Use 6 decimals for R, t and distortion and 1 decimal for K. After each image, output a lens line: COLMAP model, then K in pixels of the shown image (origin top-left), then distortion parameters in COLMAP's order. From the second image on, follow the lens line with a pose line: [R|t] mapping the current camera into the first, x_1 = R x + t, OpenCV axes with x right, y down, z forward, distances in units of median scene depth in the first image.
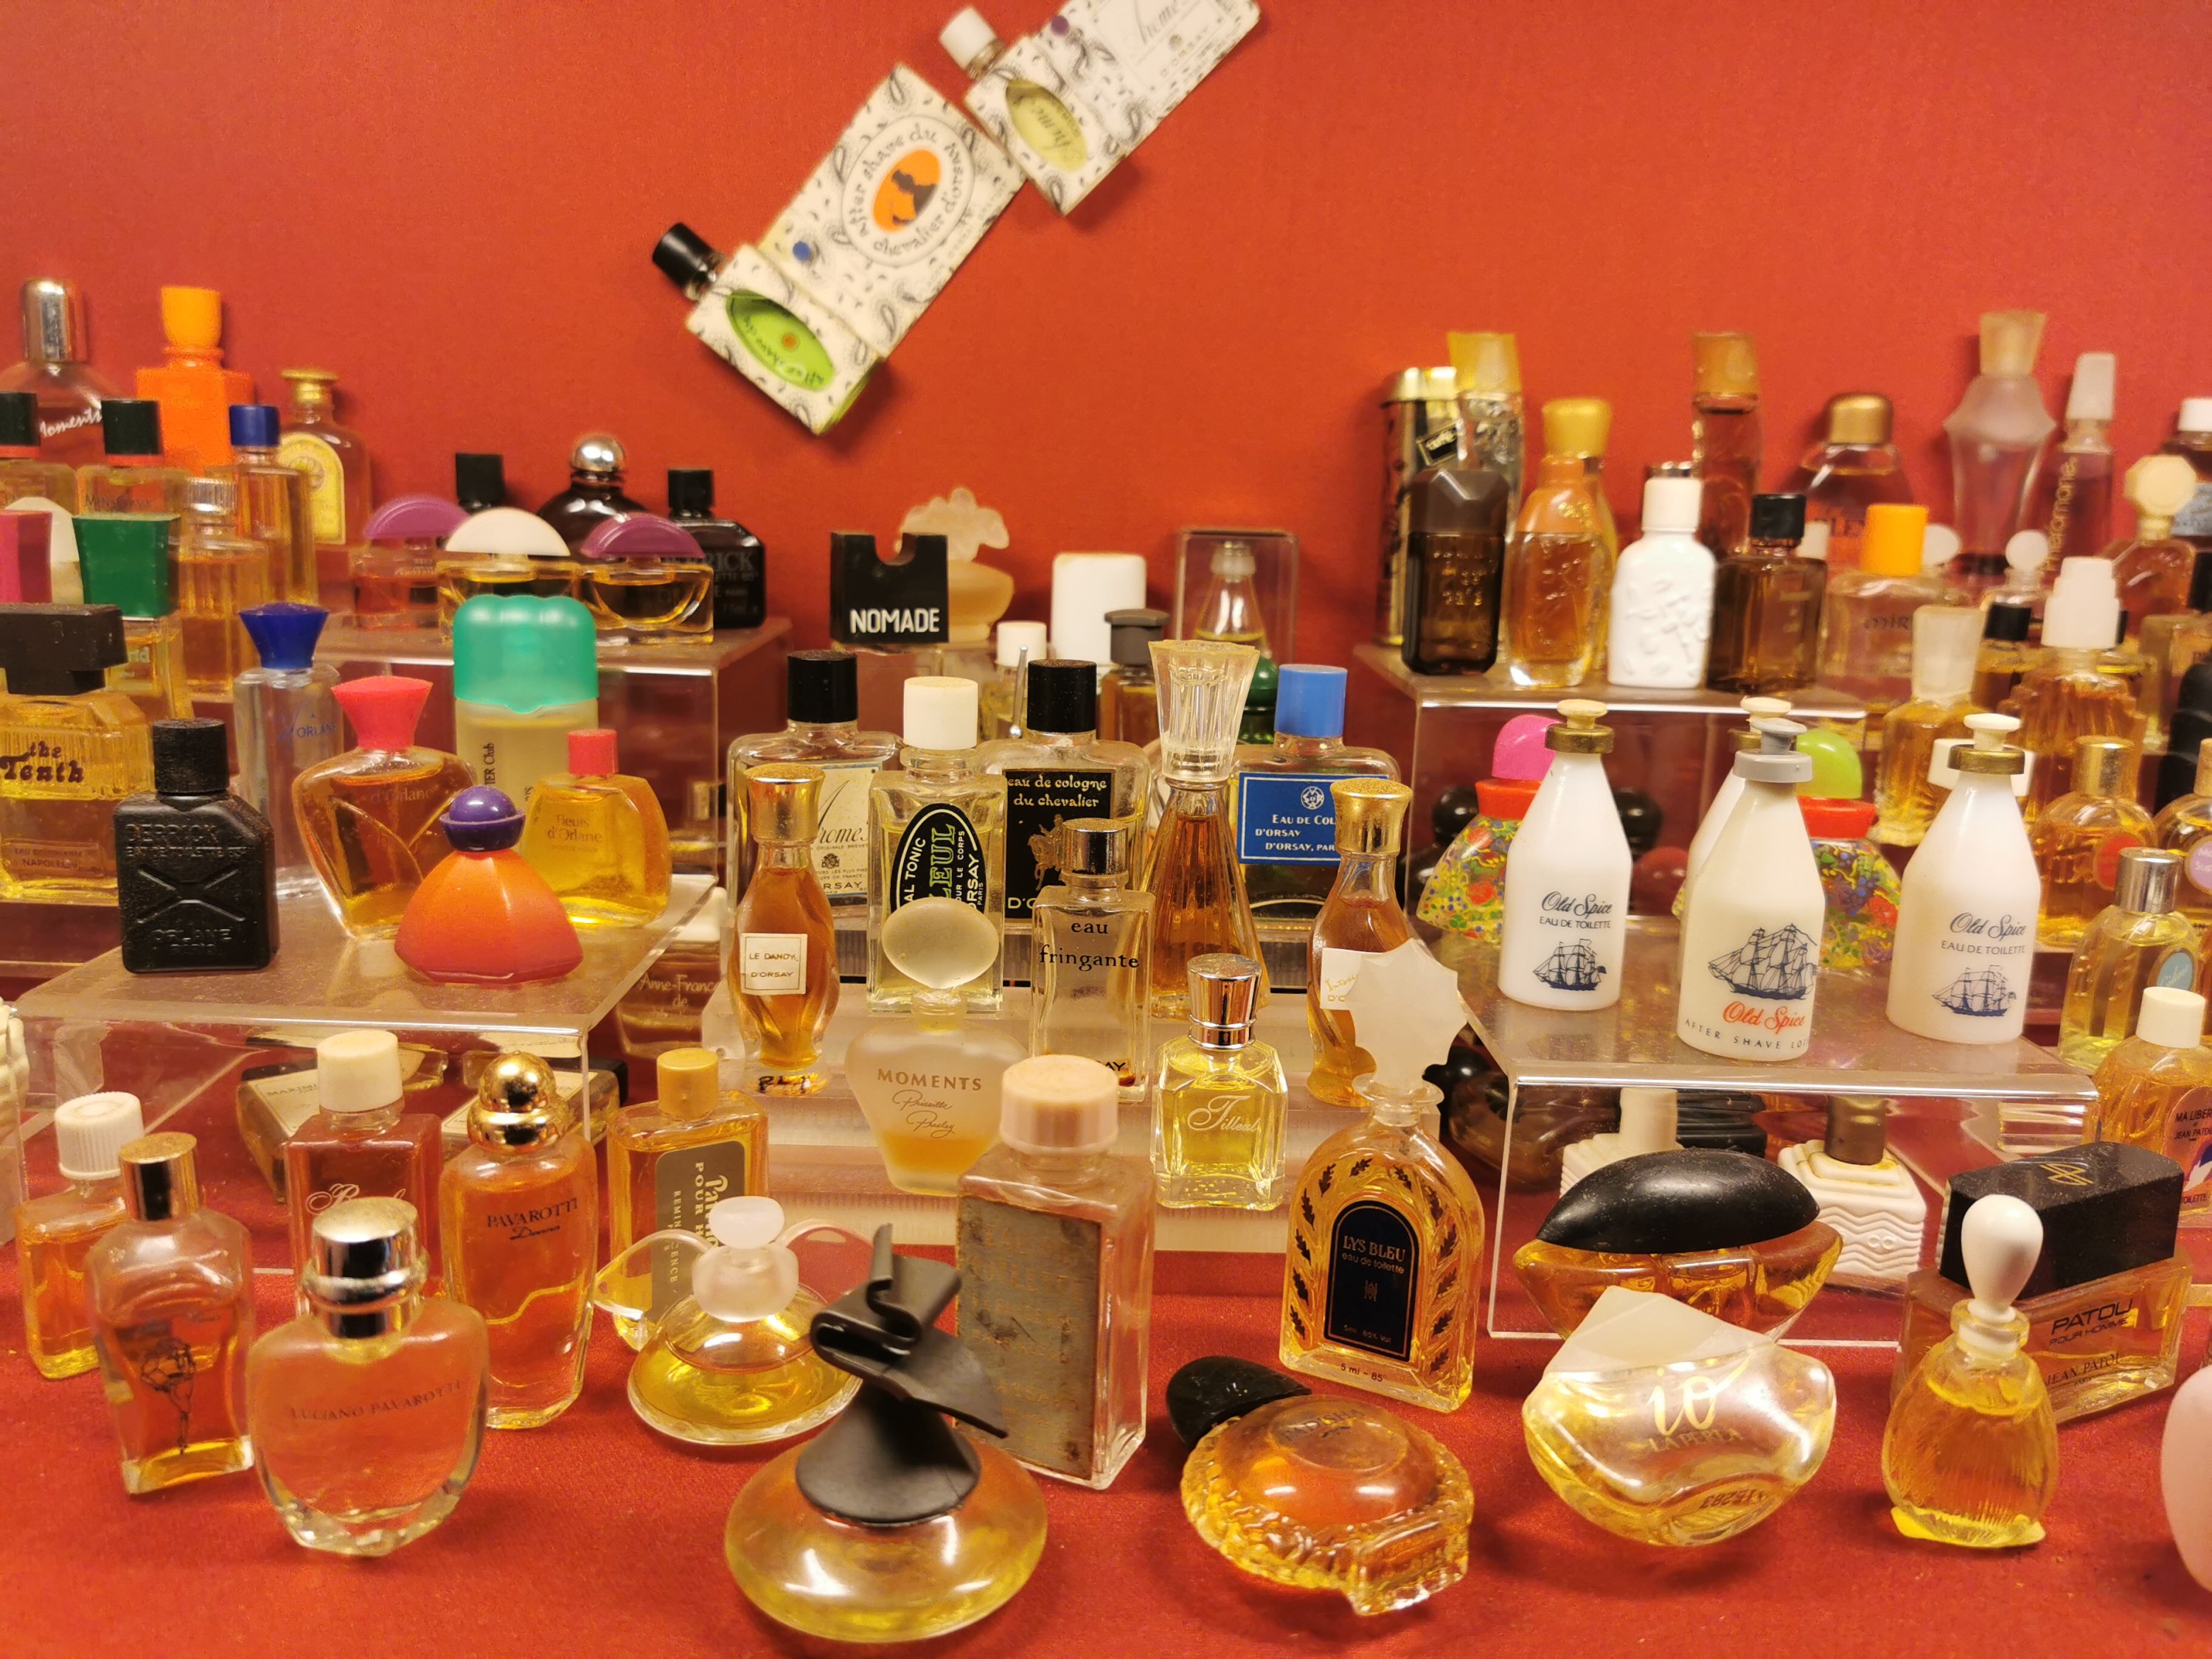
lens RADIAL K [[1769.6, 0, 1098.4], [0, 1769.6, 811.1], [0, 0, 1]] dist [0.032287, -0.072019]
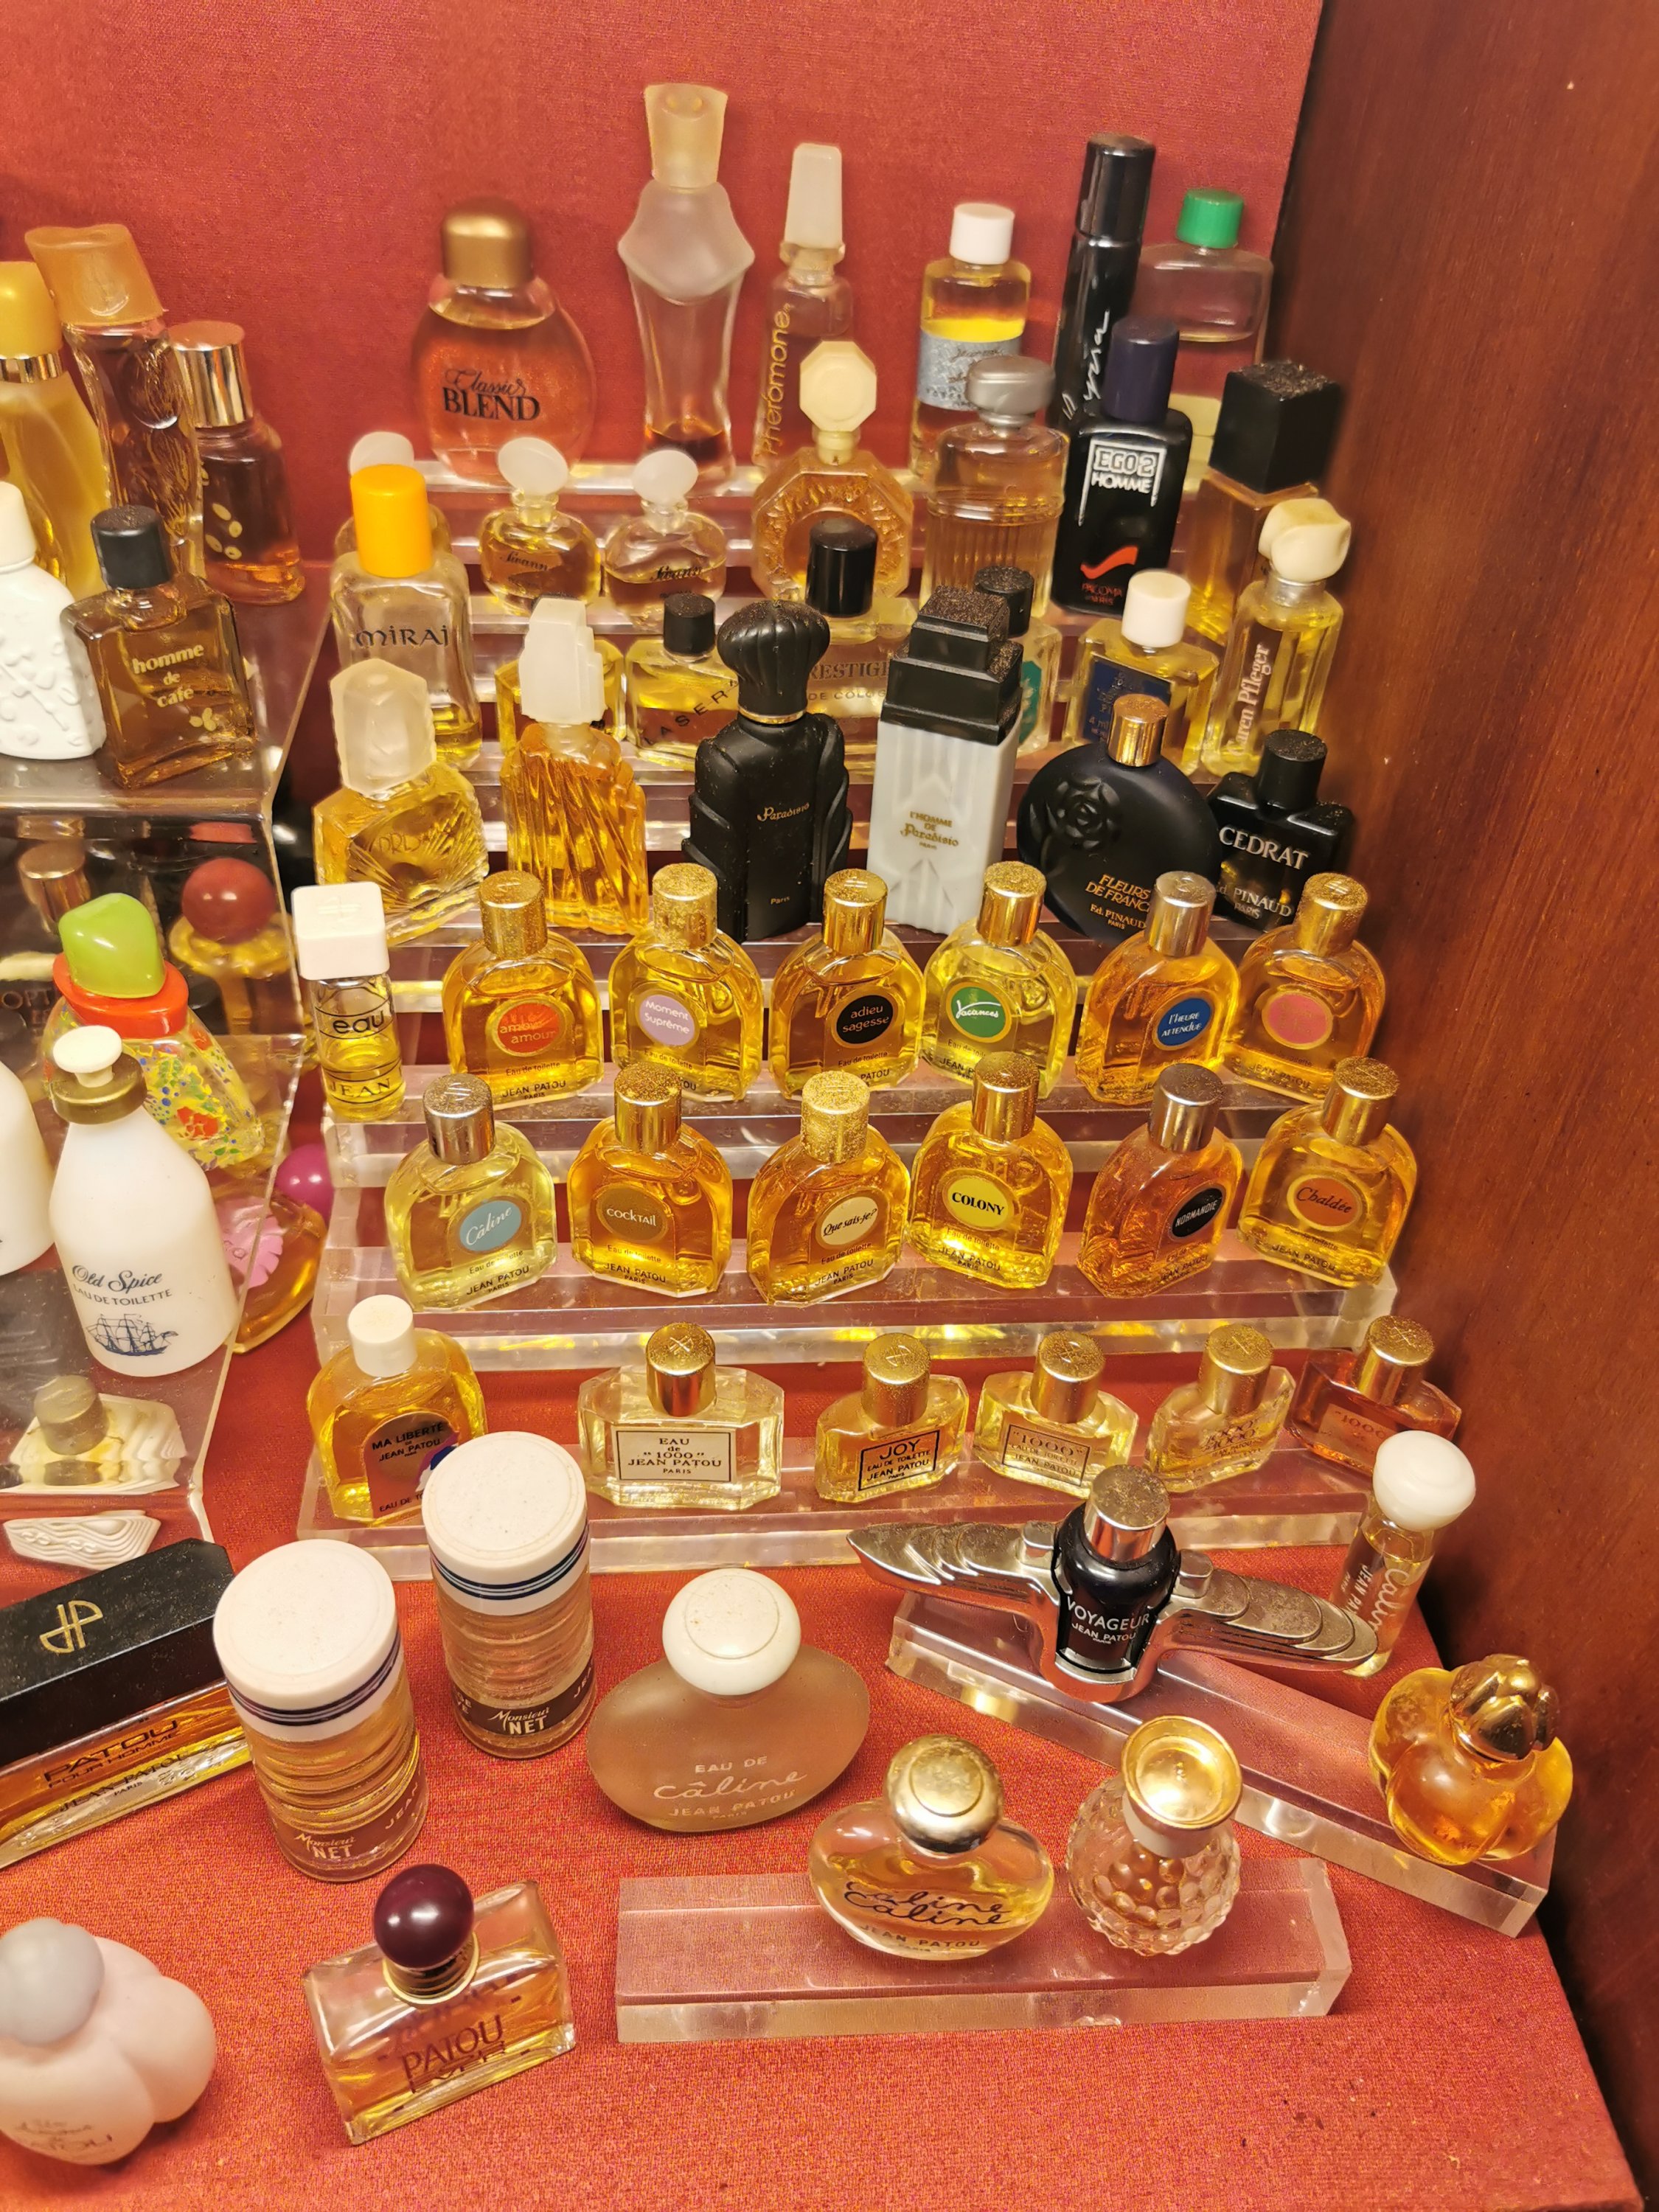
lens RADIAL K [[1769.6, 0, 809.2], [0, 1769.6, 1104.7], [0, 0, 1]] dist [0.032287, -0.072019]
pose [[0.997429, -0.023627, 0.067659, 0.609203], [-0.012634, 0.871341, 0.490516, -0.330212], [-0.070544, -0.490109, 0.868802, 0.230027]]
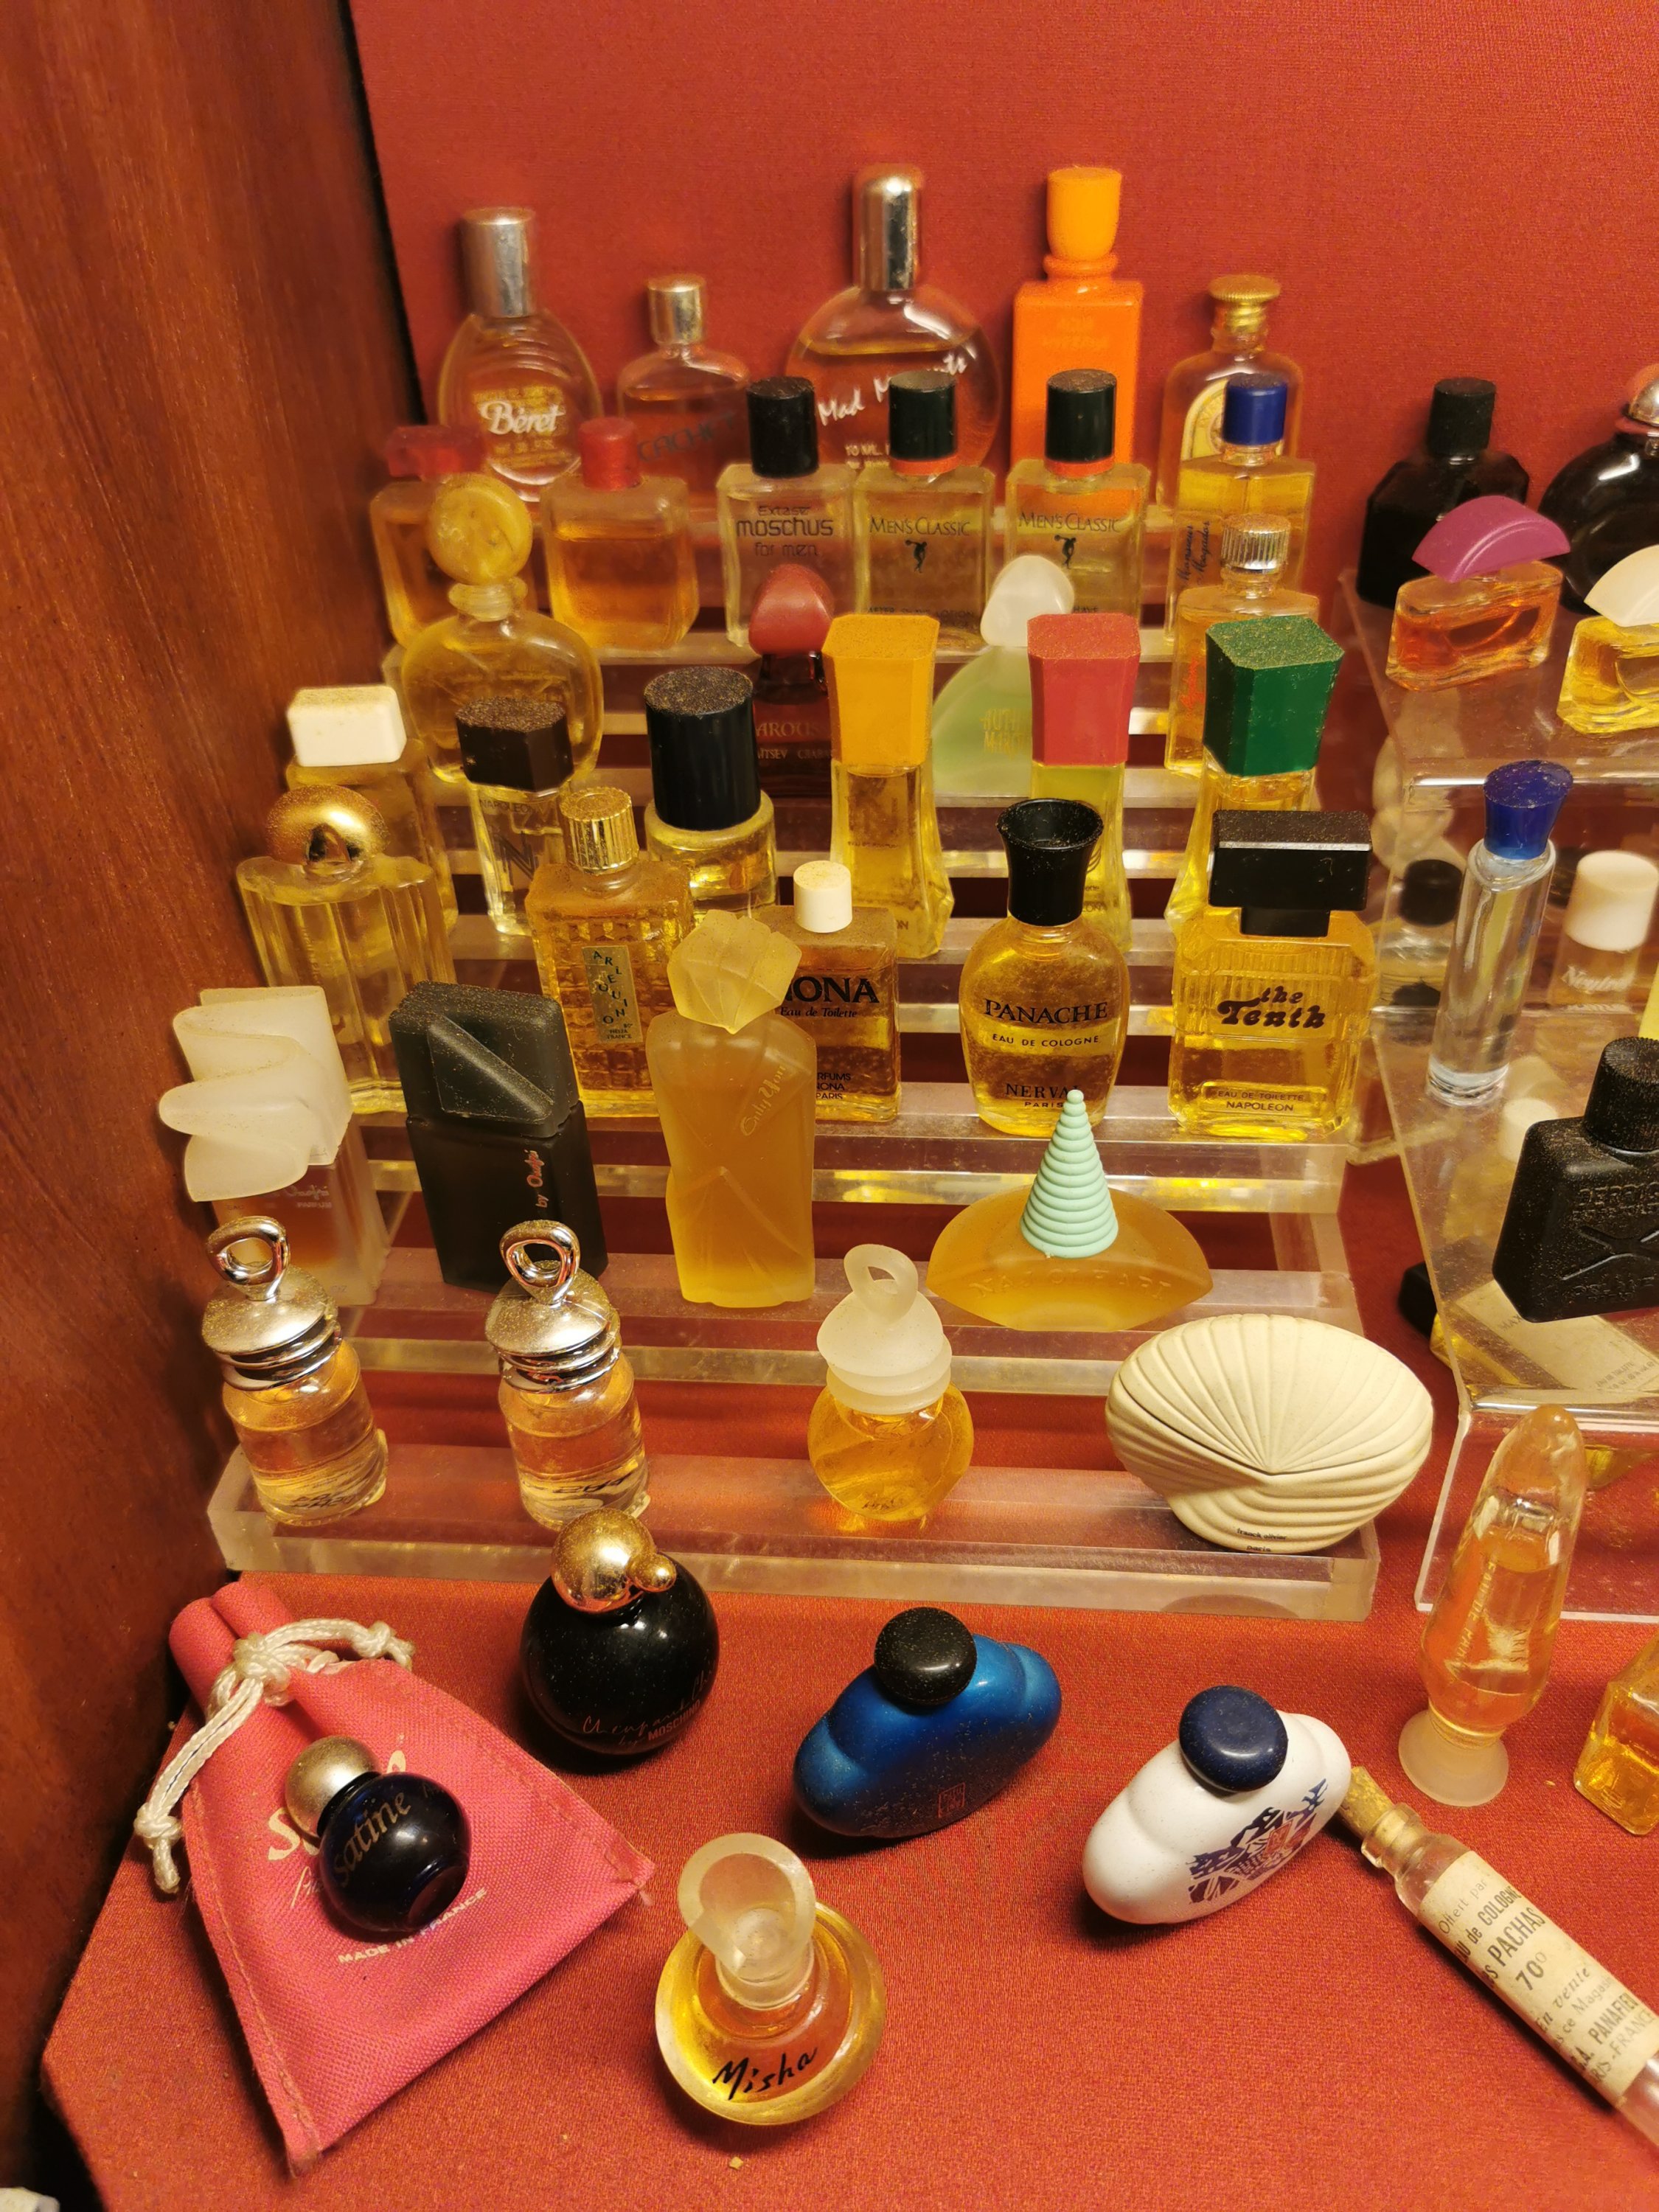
lens RADIAL K [[1769.6, 0, 824.9], [0, 1769.6, 1102.1], [0, 0, 1]] dist [0.032287, -0.072019]
pose [[0.991589, -0.004052, -0.129362, -0.625145], [0.059266, 0.902777, 0.426007, -0.317230], [0.115059, -0.430091, 0.895424, 0.190972]]
